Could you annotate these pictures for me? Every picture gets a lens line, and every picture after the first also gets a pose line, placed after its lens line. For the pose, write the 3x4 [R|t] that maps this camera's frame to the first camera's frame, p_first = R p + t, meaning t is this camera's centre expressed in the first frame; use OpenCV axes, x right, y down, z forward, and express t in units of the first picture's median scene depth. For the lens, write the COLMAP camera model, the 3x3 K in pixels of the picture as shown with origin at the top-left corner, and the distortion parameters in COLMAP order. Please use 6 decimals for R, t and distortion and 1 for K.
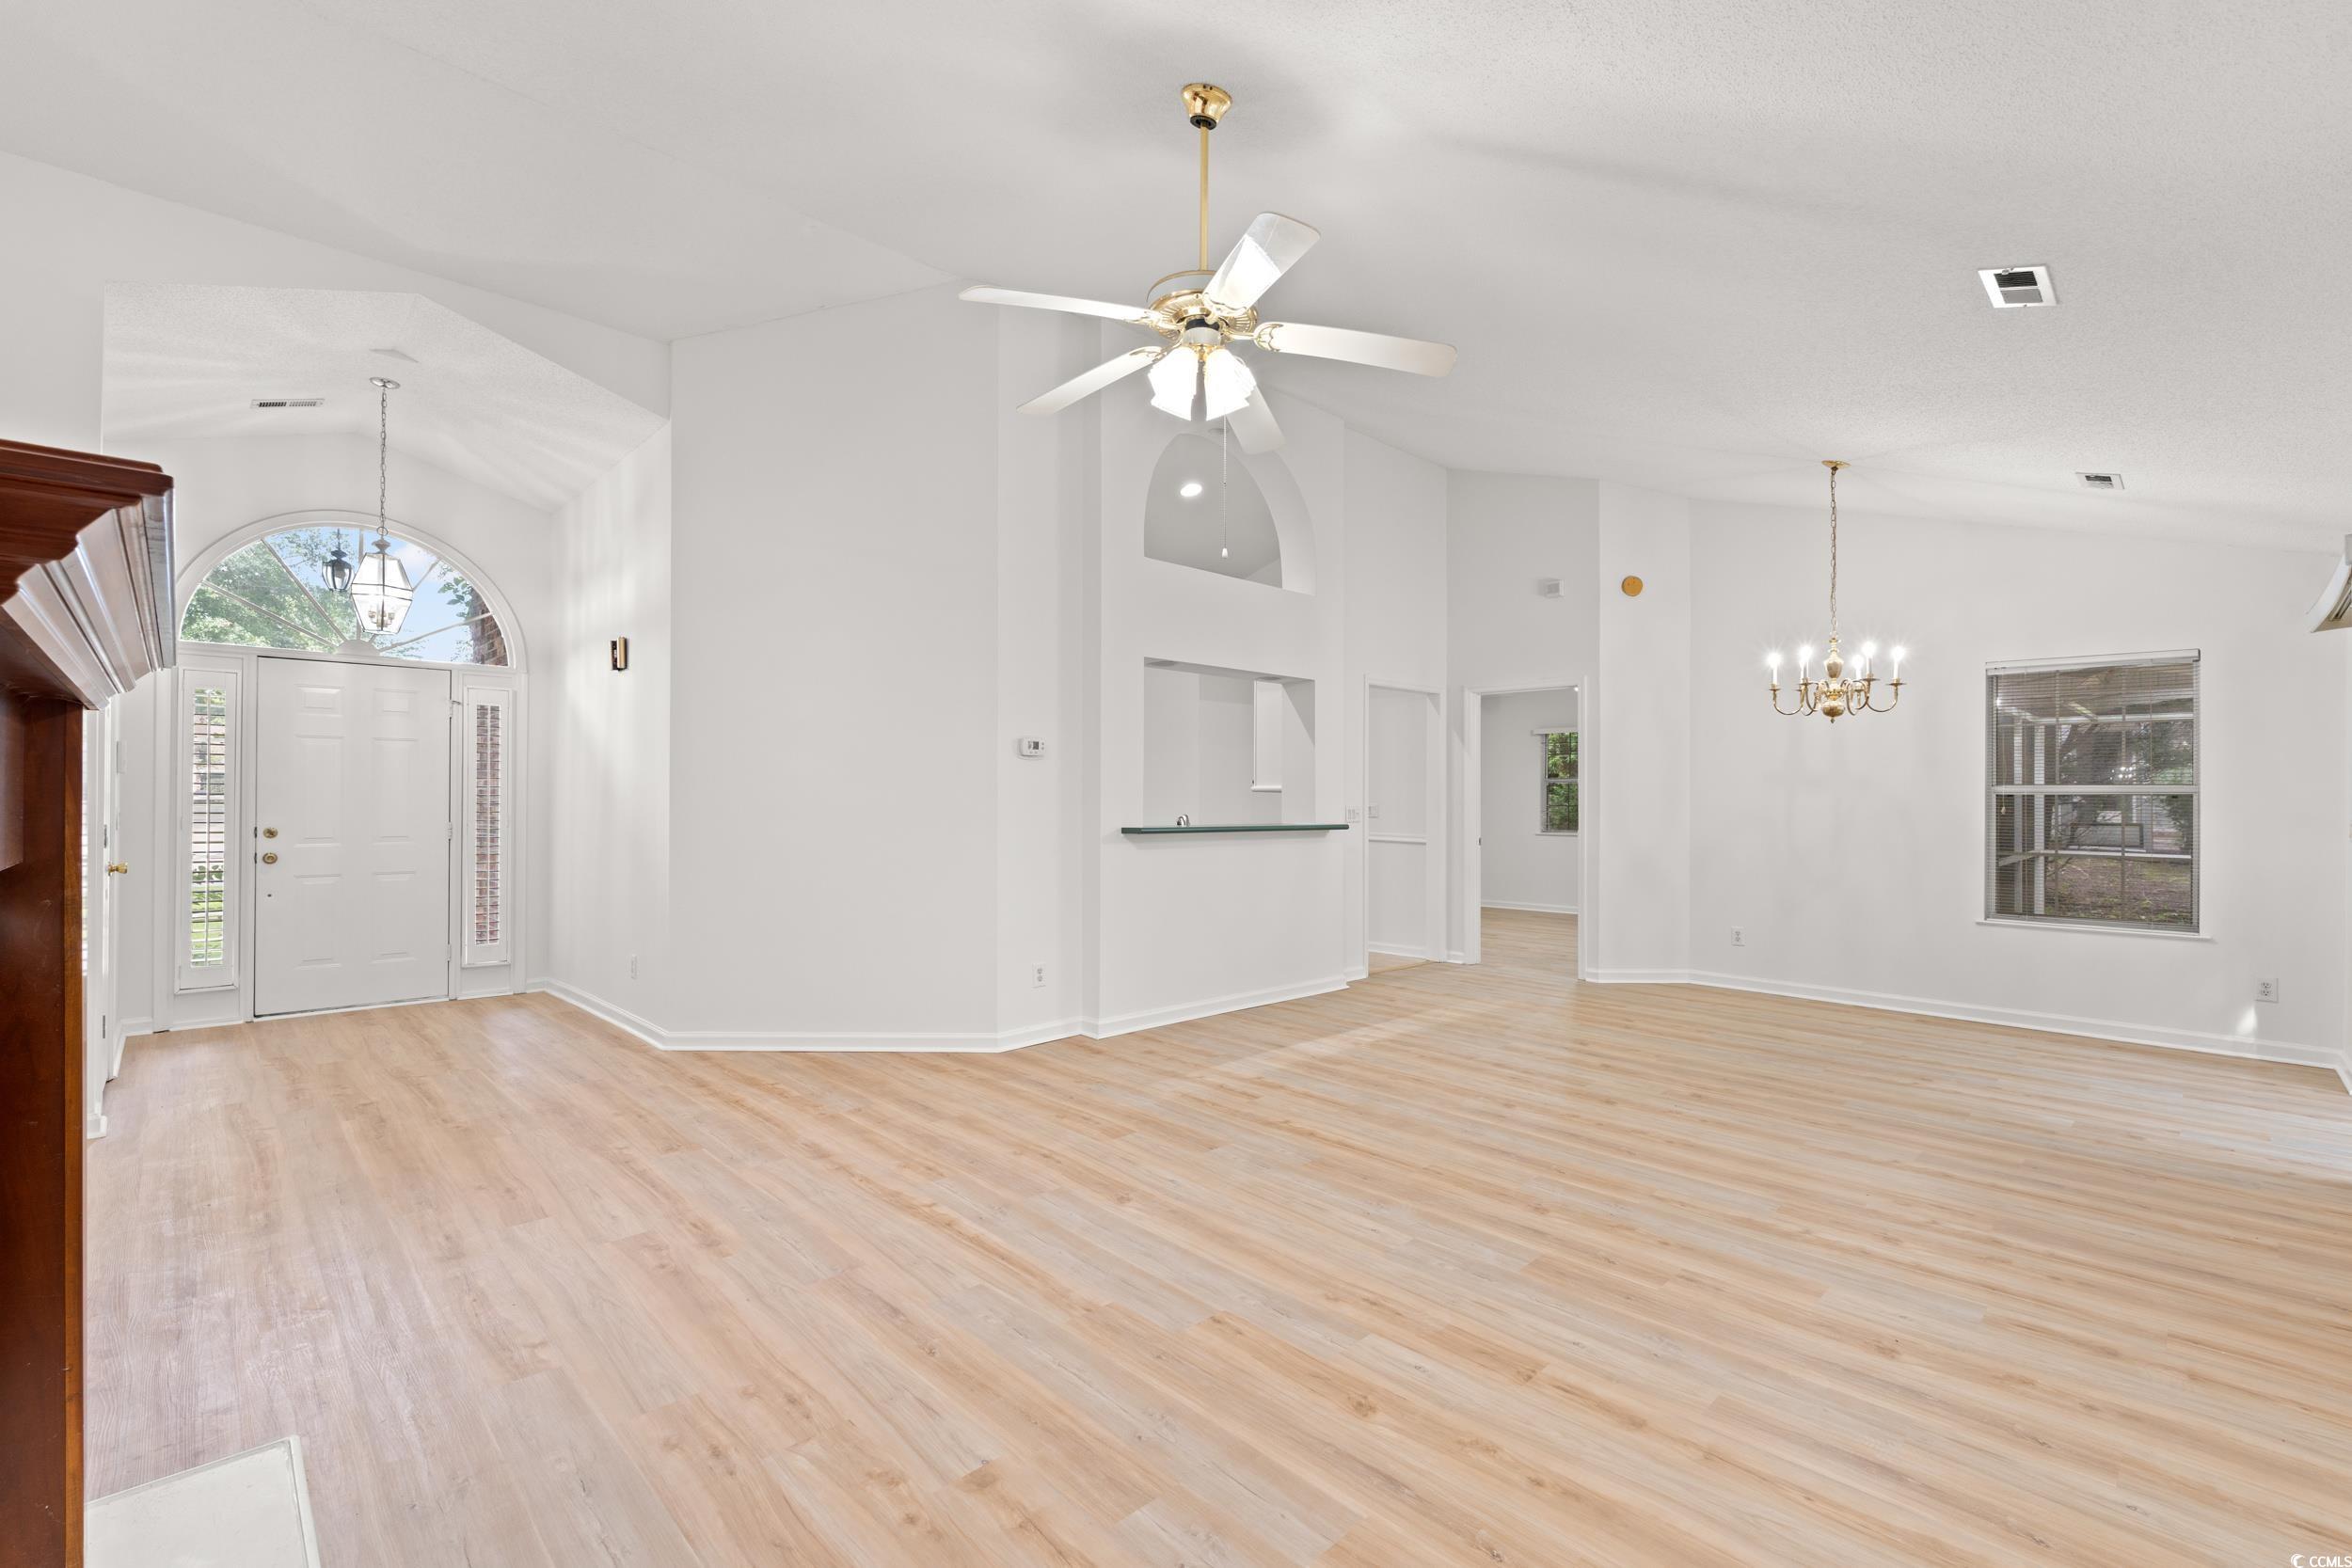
lens RADIAL K [[1032.2, 0, 1172.5], [0, 1032.2, 788.1], [0, 0, 1]] dist [-0.001602, 0.000013]
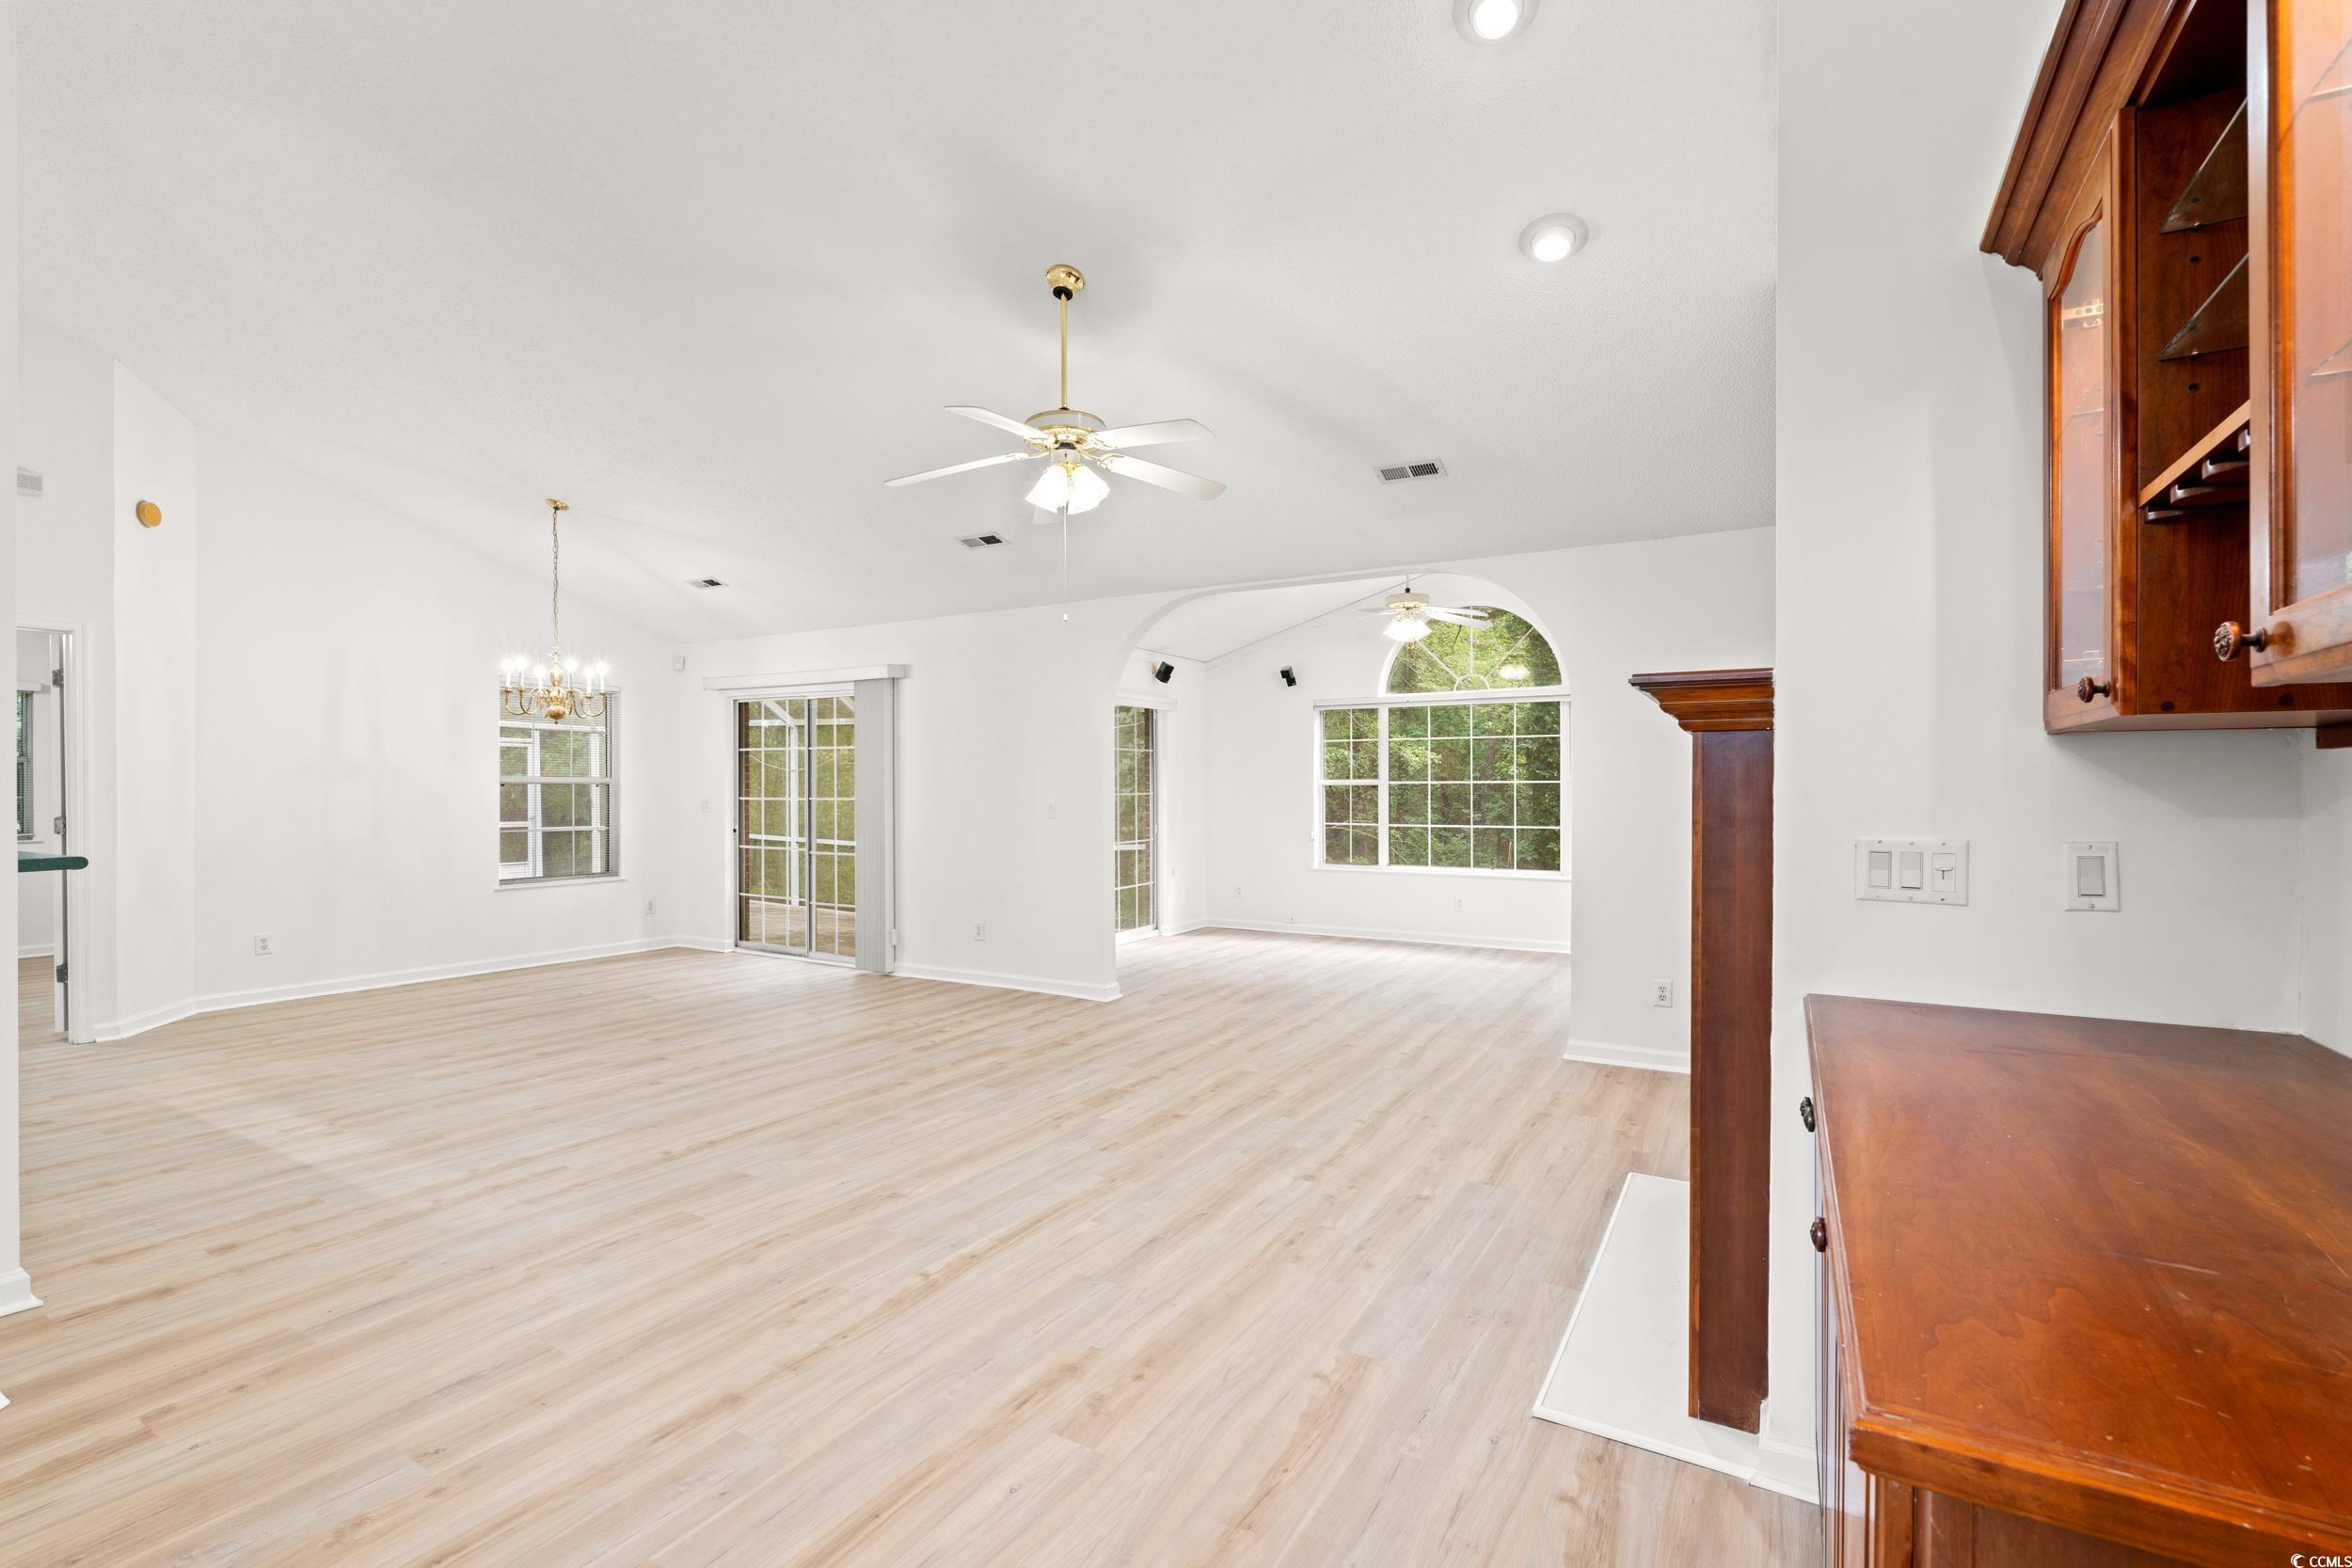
lens RADIAL K [[1032.2, 0, 1172.5], [0, 1032.2, 788.1], [0, 0, 1]] dist [-0.001602, 0.000013]
pose [[-0.267776, -0.005972, 0.963463, -1.033332], [-0.010600, 0.999939, 0.003252, -0.004318], [-0.963423, -0.009342, -0.267822, 0.962775]]
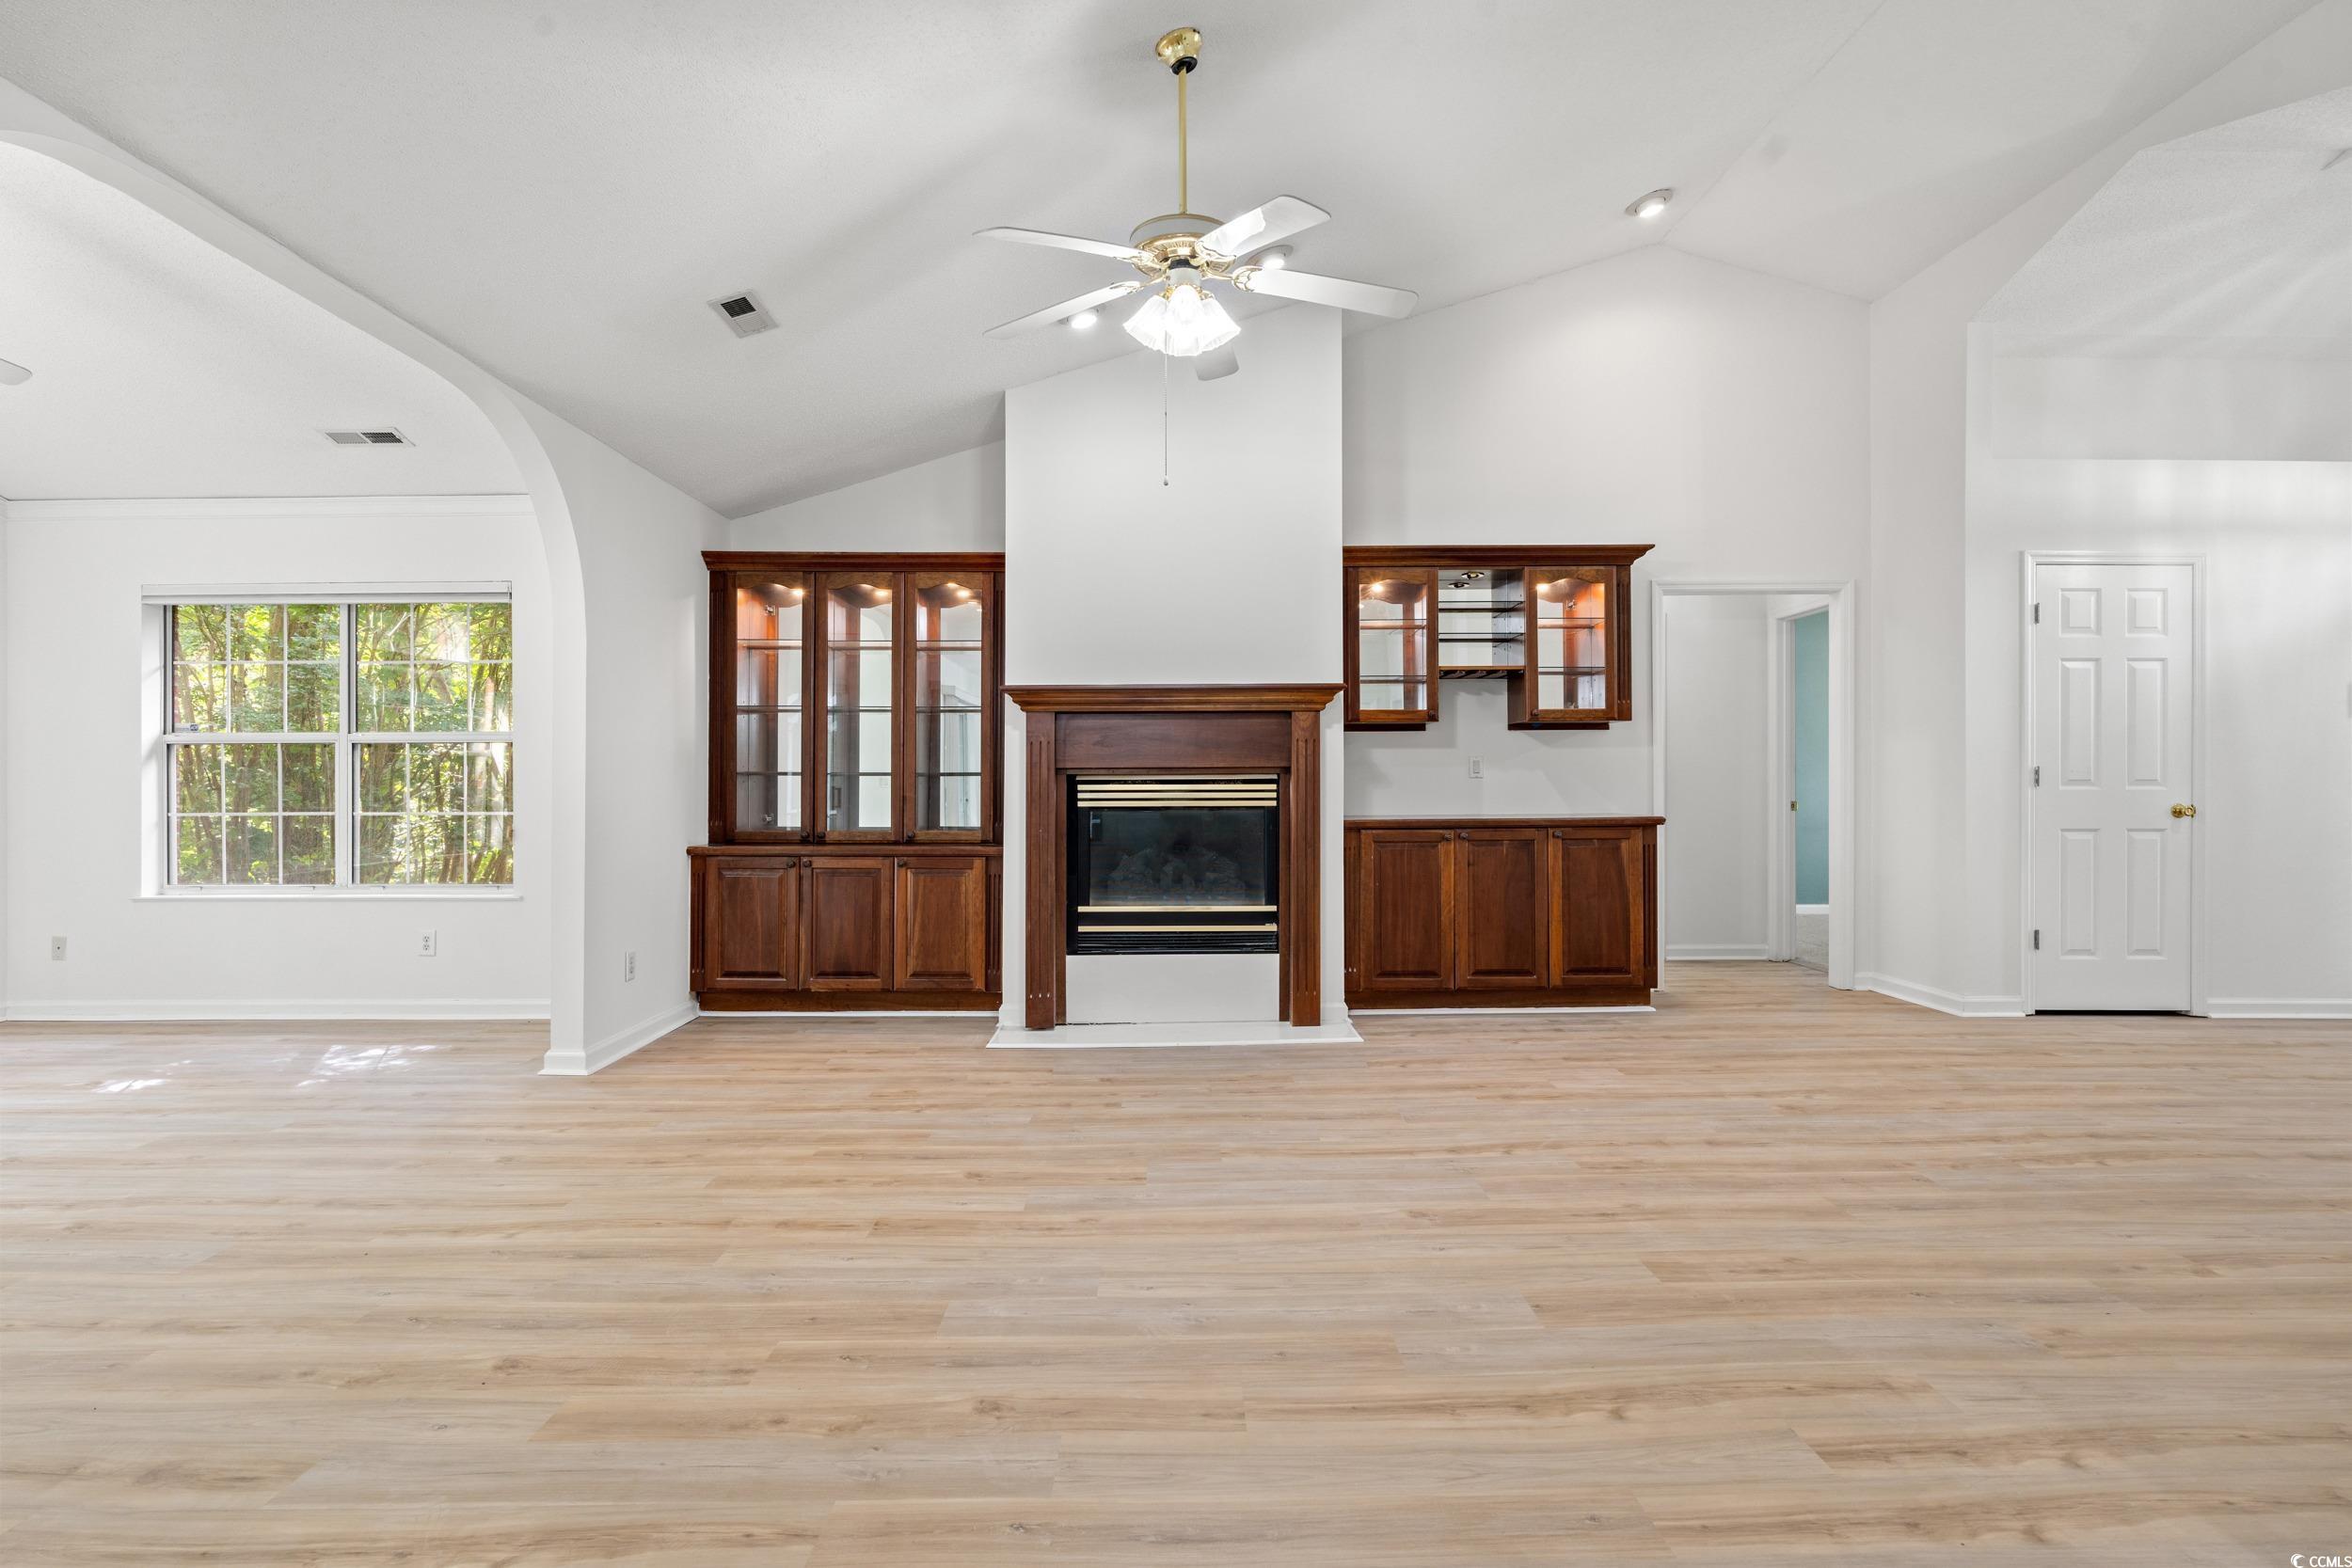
lens RADIAL K [[1192.7, 0, 1176.0], [0, 1192.7, 784.0], [0, 0, 1]] dist [-0.003350, -0.000765]
pose [[-0.691948, -0.002405, -0.721943, 0.709065], [0.008576, 0.999897, -0.011550, 0.072021], [0.721897, -0.014183, -0.691856, 1.432536]]
